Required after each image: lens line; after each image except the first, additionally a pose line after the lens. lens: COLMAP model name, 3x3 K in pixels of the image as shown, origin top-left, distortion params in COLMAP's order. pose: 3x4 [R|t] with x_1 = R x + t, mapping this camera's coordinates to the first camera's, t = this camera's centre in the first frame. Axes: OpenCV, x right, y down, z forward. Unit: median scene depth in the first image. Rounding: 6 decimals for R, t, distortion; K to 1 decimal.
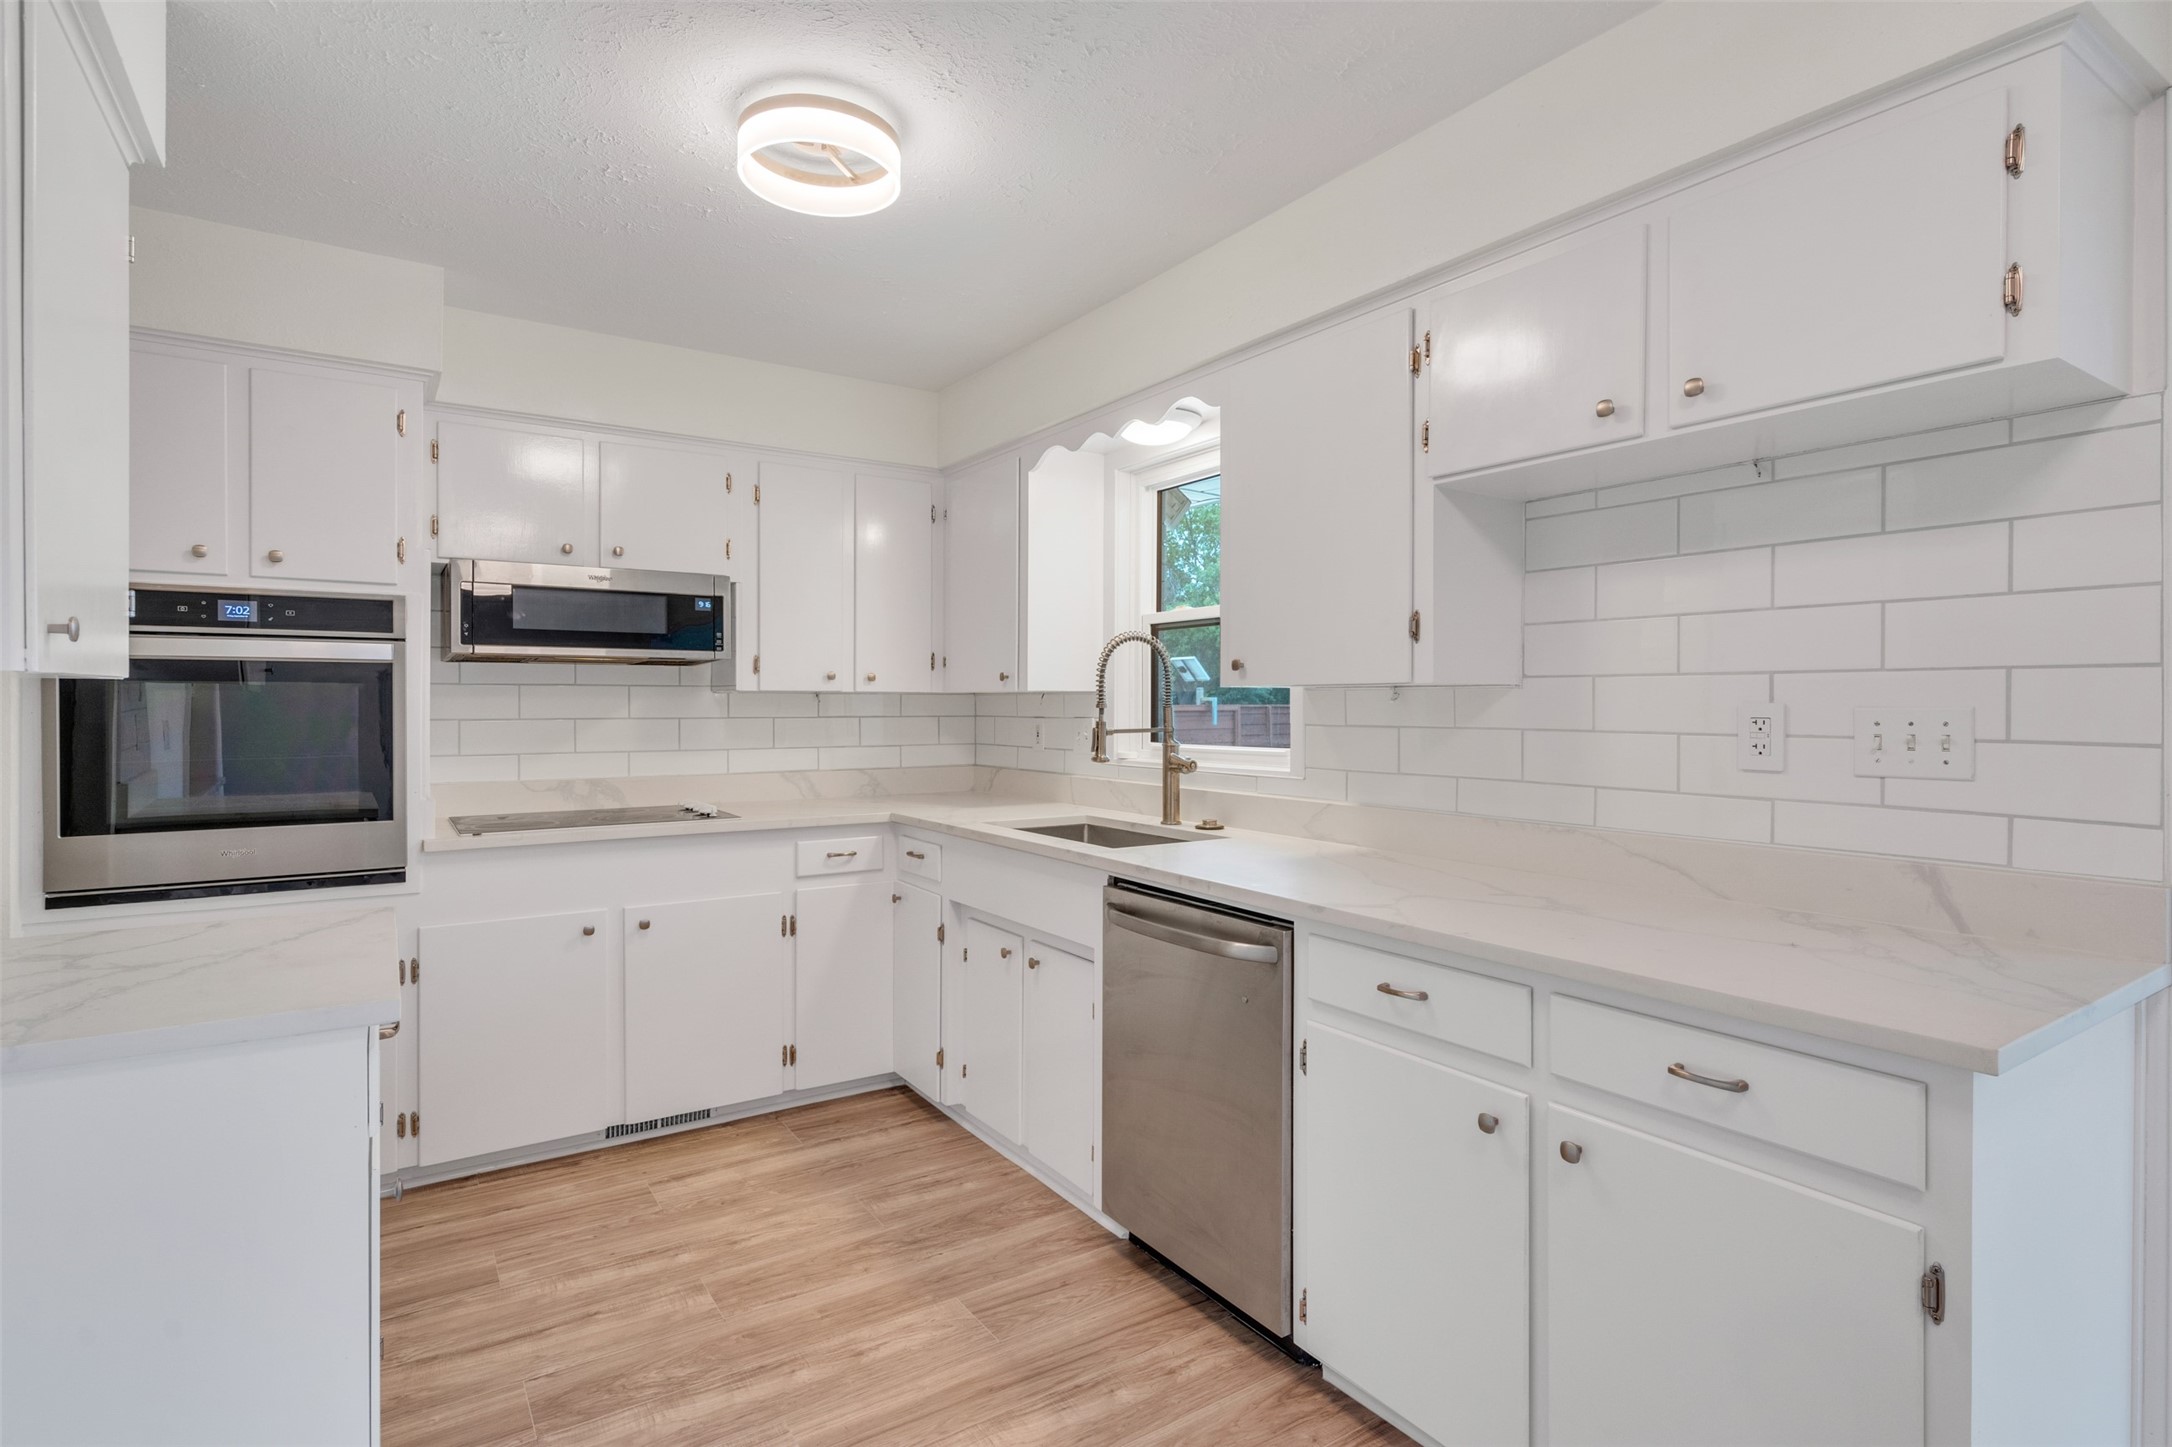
lens RADIAL K [[1083.2, 0, 1081.9], [0, 1083.2, 710.6], [0, 0, 1]] dist [0.000262, 0.000501]
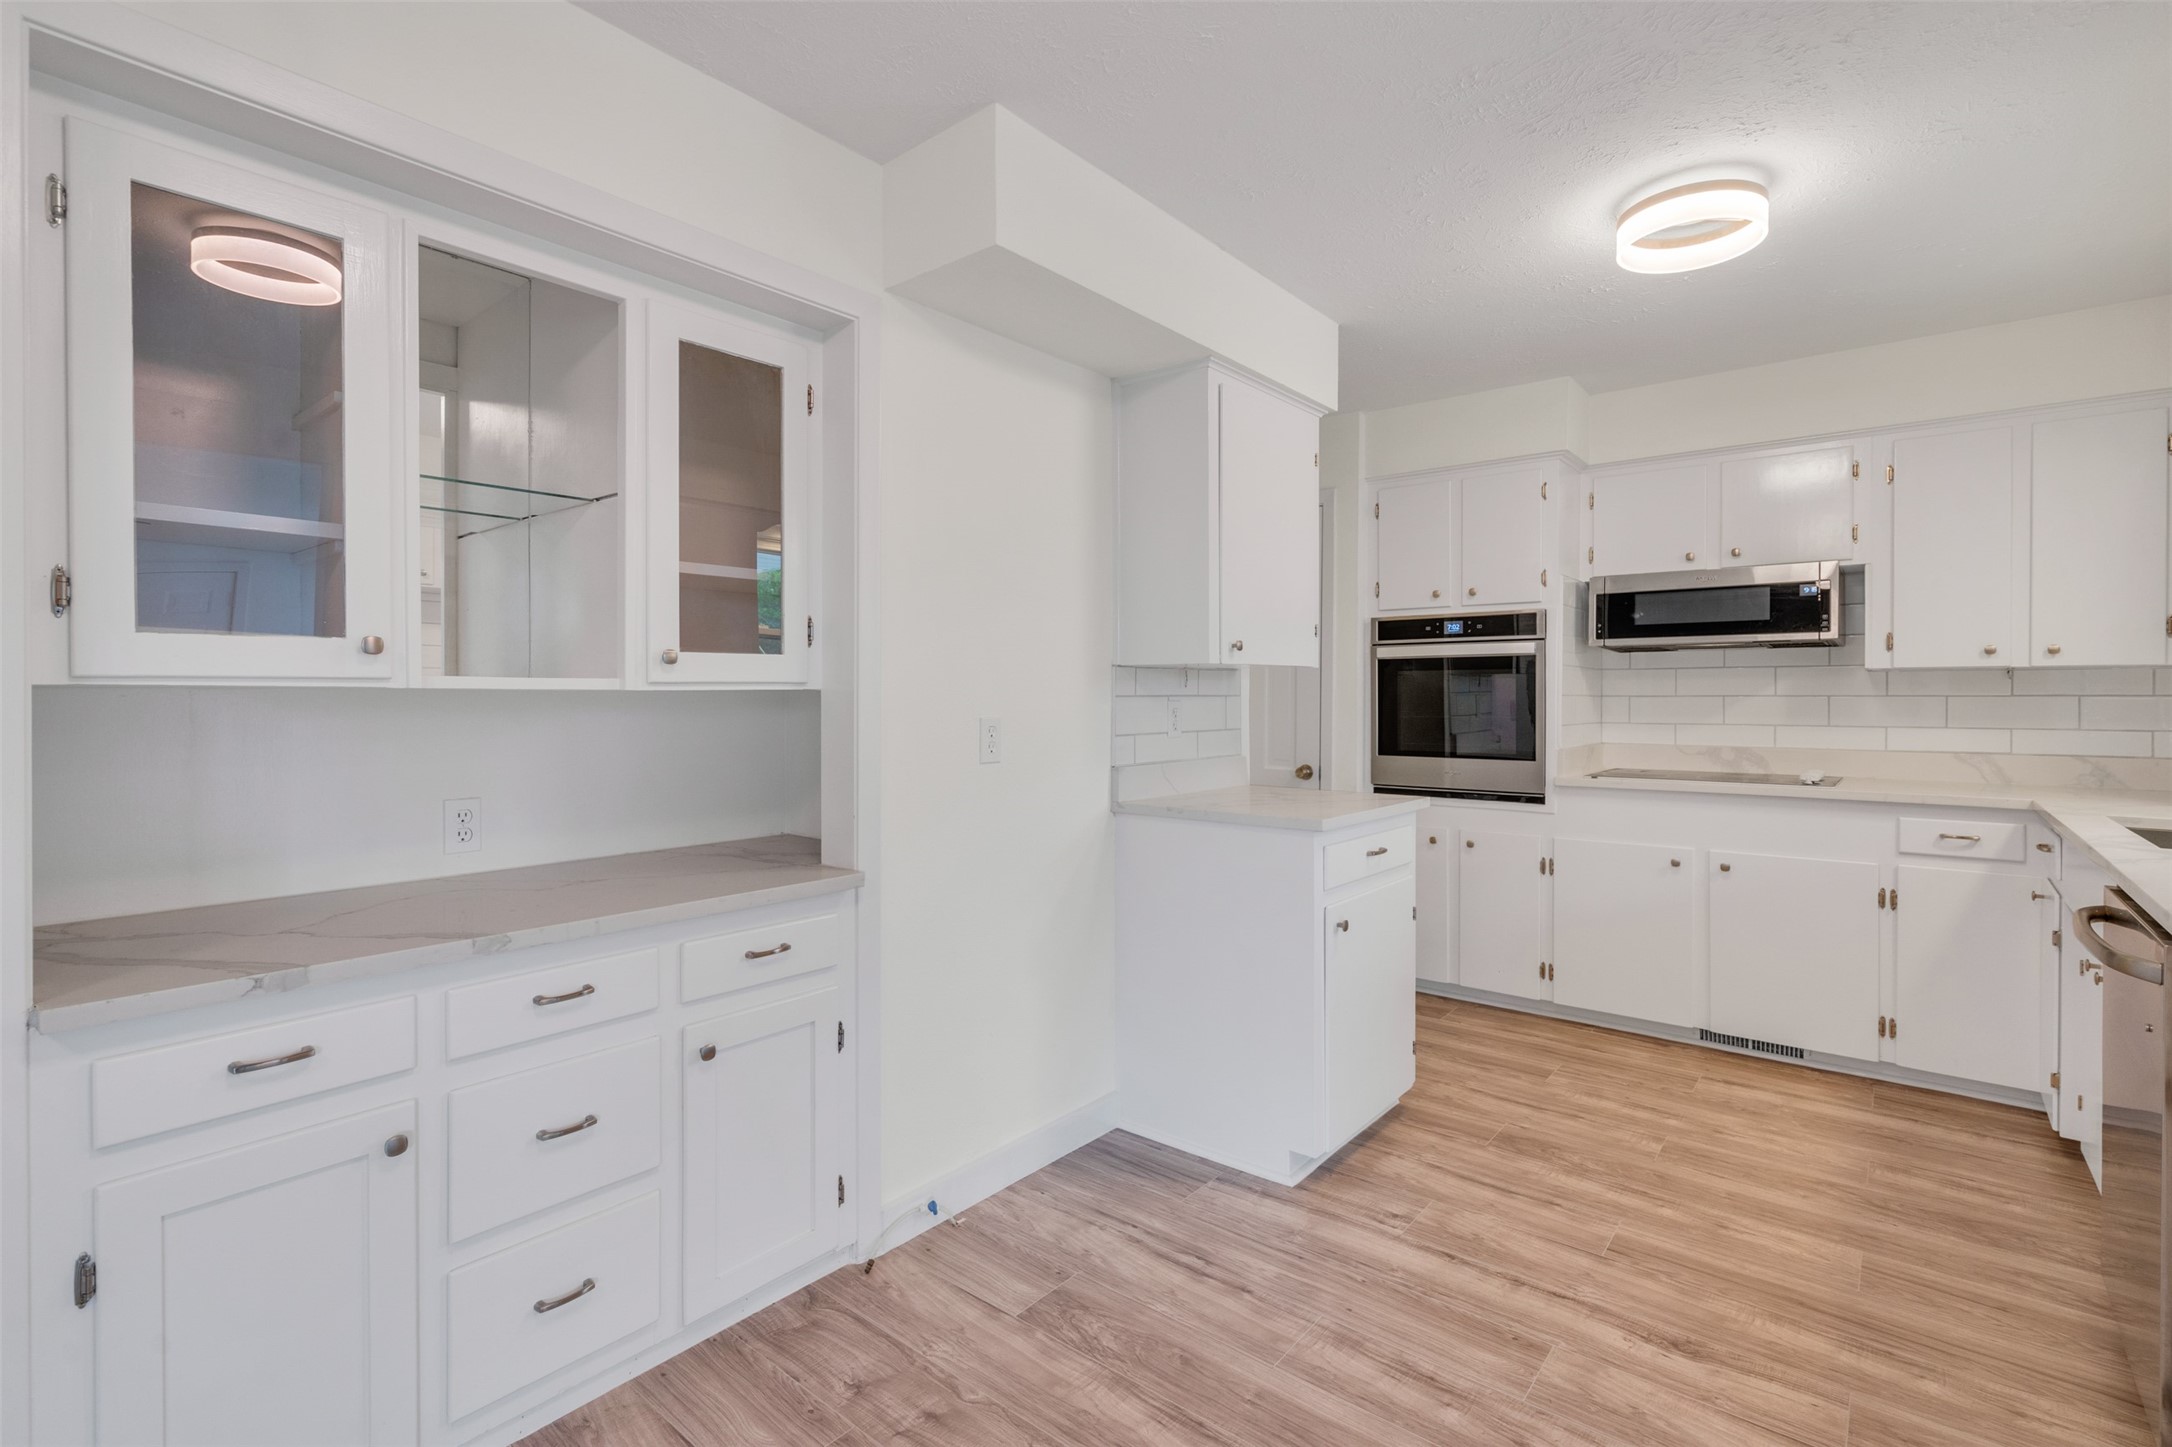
lens RADIAL K [[986.2, 0, 1085.9], [0, 986.2, 702.5], [0, 0, 1]] dist [-0.003615, 0.000525]
pose [[0.288541, 0.004791, -0.957456, 0.447951], [-0.006257, 0.999976, 0.003119, 0.019233], [0.957447, 0.005091, 0.288564, 0.020200]]
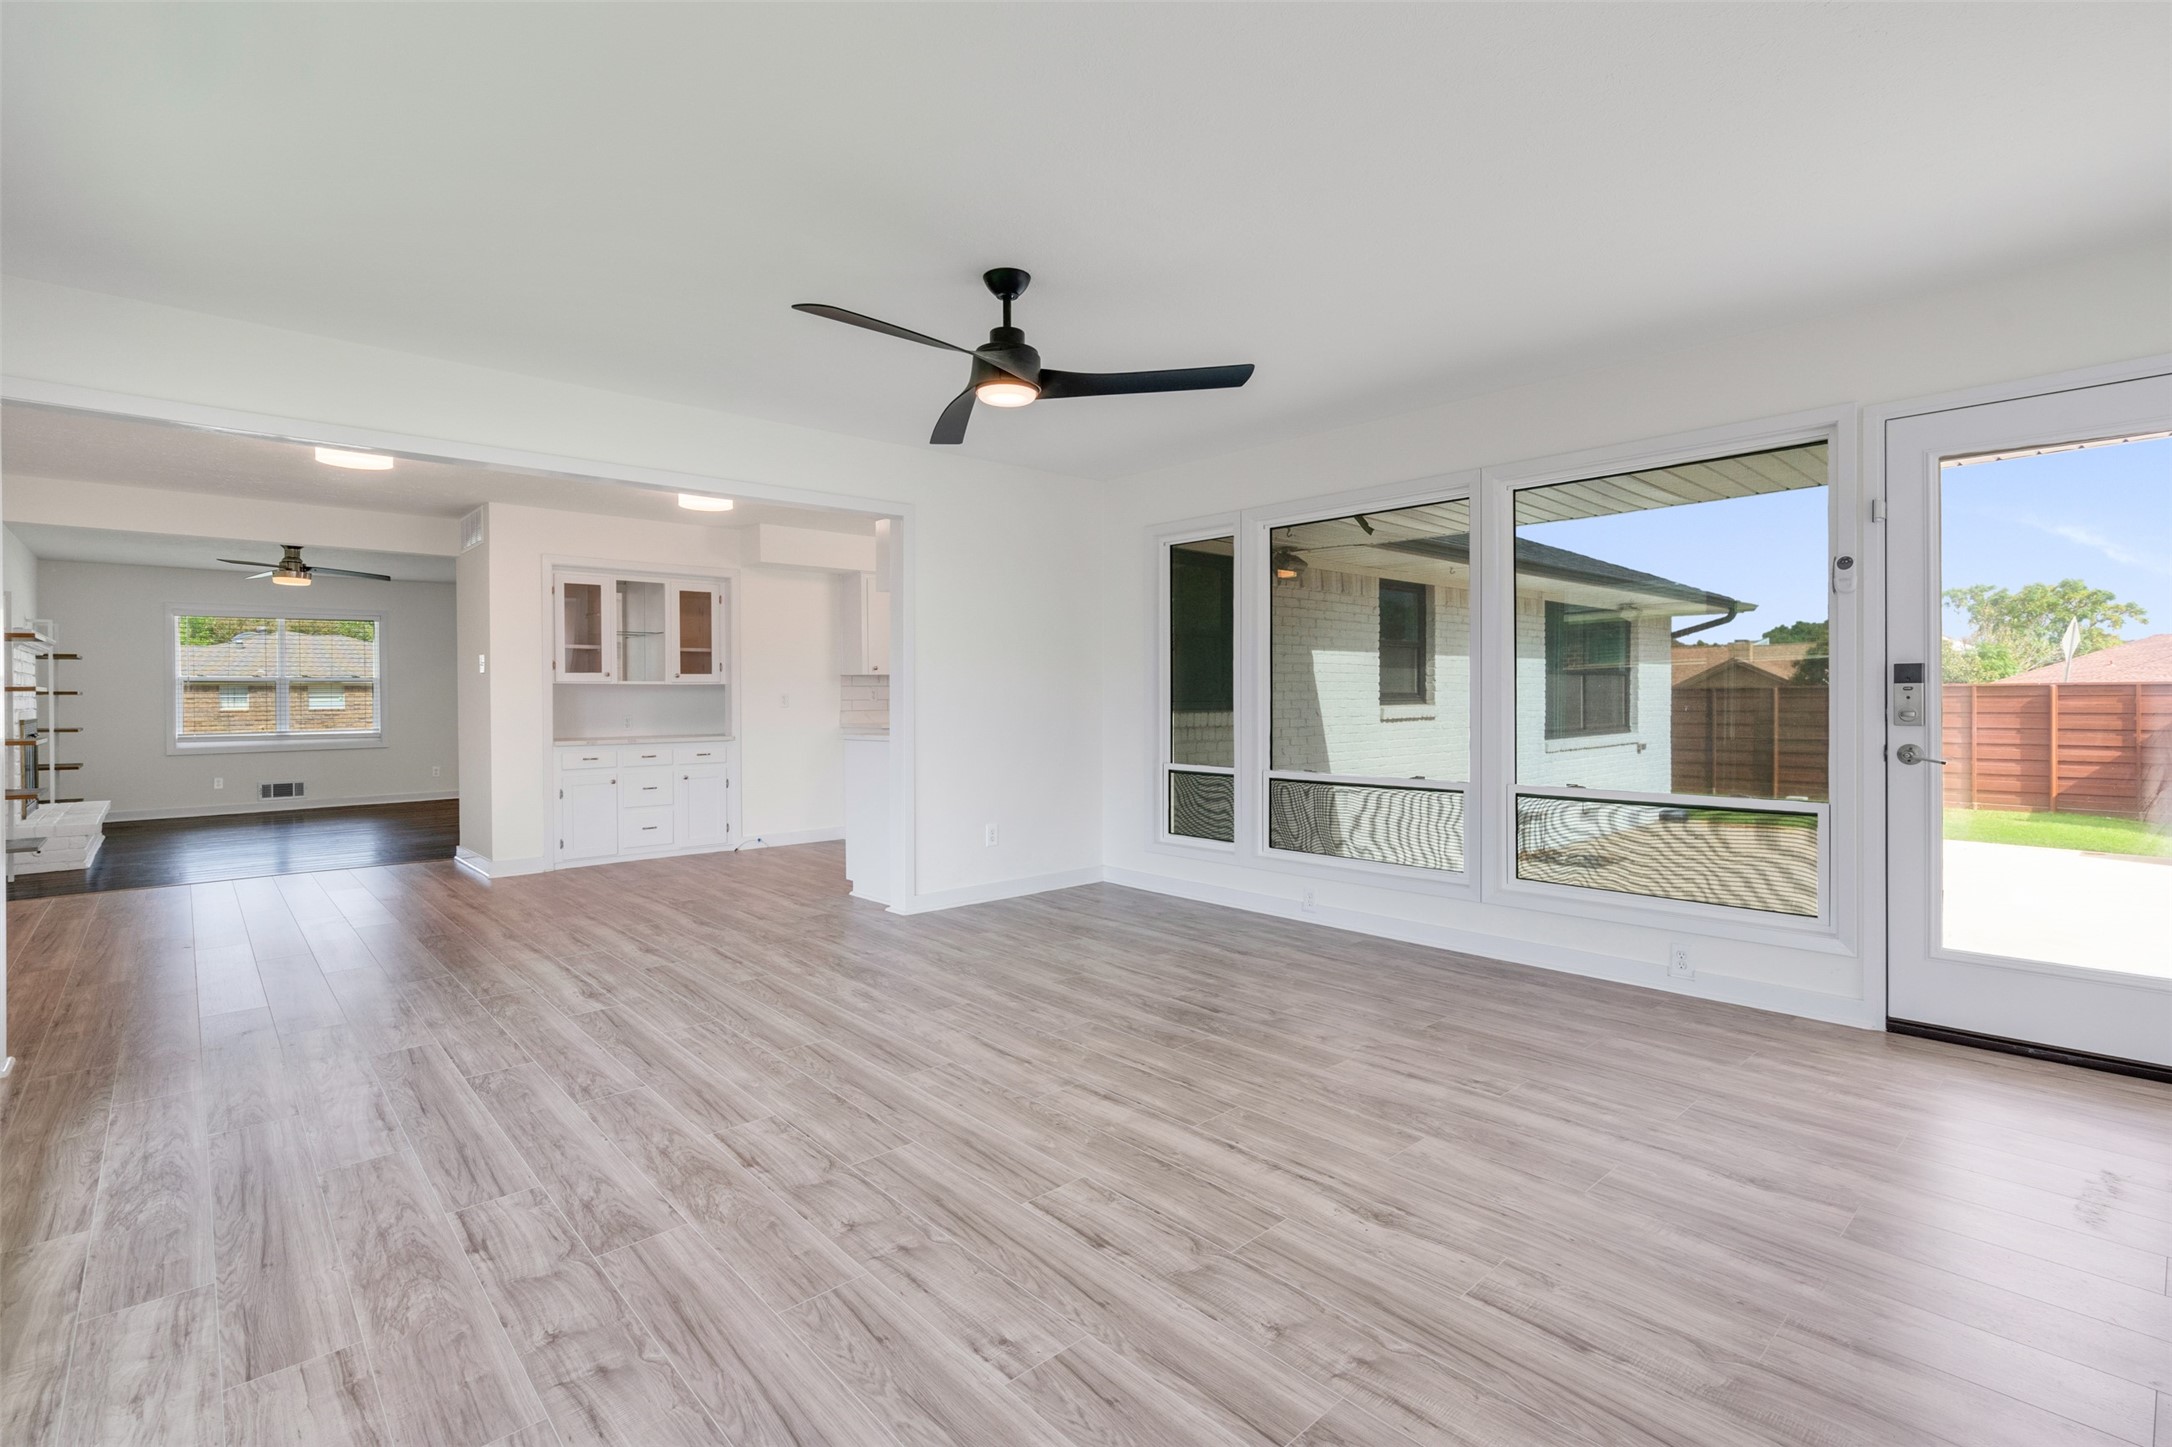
lens RADIAL K [[999.2, 0, 1084.9], [0, 999.2, 697.2], [0, 0, 1]] dist [-0.001729, 0.000477]
pose [[0.151219, -0.001222, -0.988500, 2.371929], [0.000782, 0.999999, -0.001116, 0.050603], [0.988500, -0.000604, 0.151220, 0.575283]]
